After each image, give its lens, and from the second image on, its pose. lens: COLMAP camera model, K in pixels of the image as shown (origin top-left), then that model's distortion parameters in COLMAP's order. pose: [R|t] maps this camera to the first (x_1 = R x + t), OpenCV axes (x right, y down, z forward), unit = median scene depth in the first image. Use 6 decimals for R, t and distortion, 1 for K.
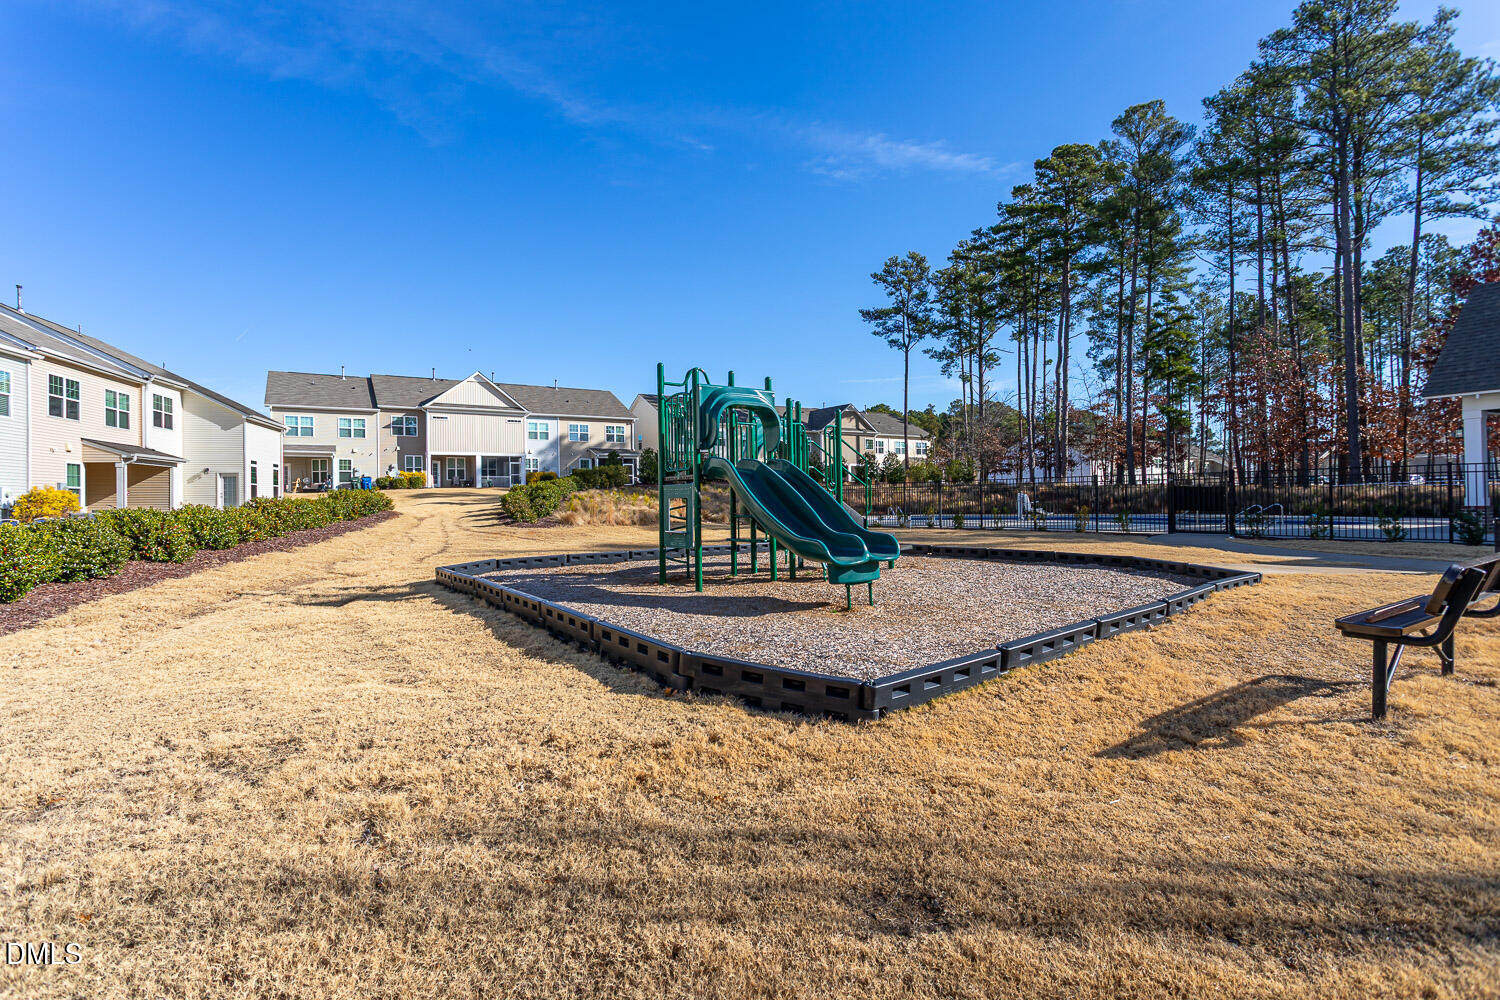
lens RADIAL K [[708.8, 0, 743.6], [0, 708.8, 495.0], [0, 0, 1]] dist [0.009248, 0.000440]
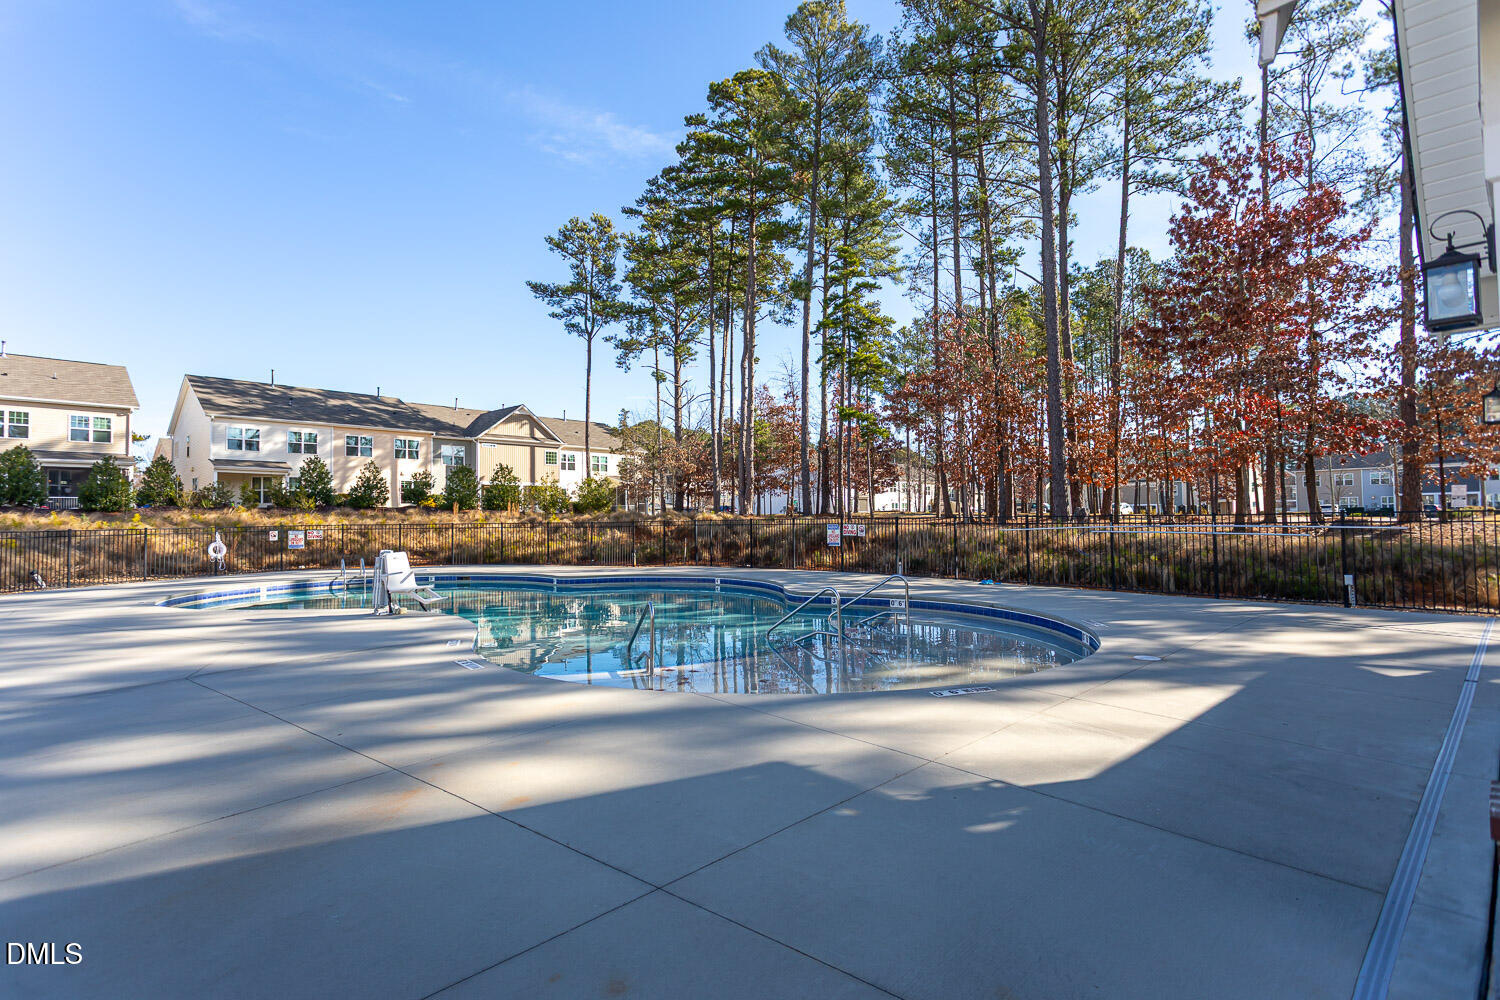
lens RADIAL K [[708.8, 0, 743.6], [0, 708.8, 495.0], [0, 0, 1]] dist [0.009248, 0.000440]
pose [[0.964961, 0.011266, 0.262152, 0.215986], [-0.003486, 0.999540, -0.030124, -0.009854], [-0.262371, 0.028155, 0.964556, 0.235260]]
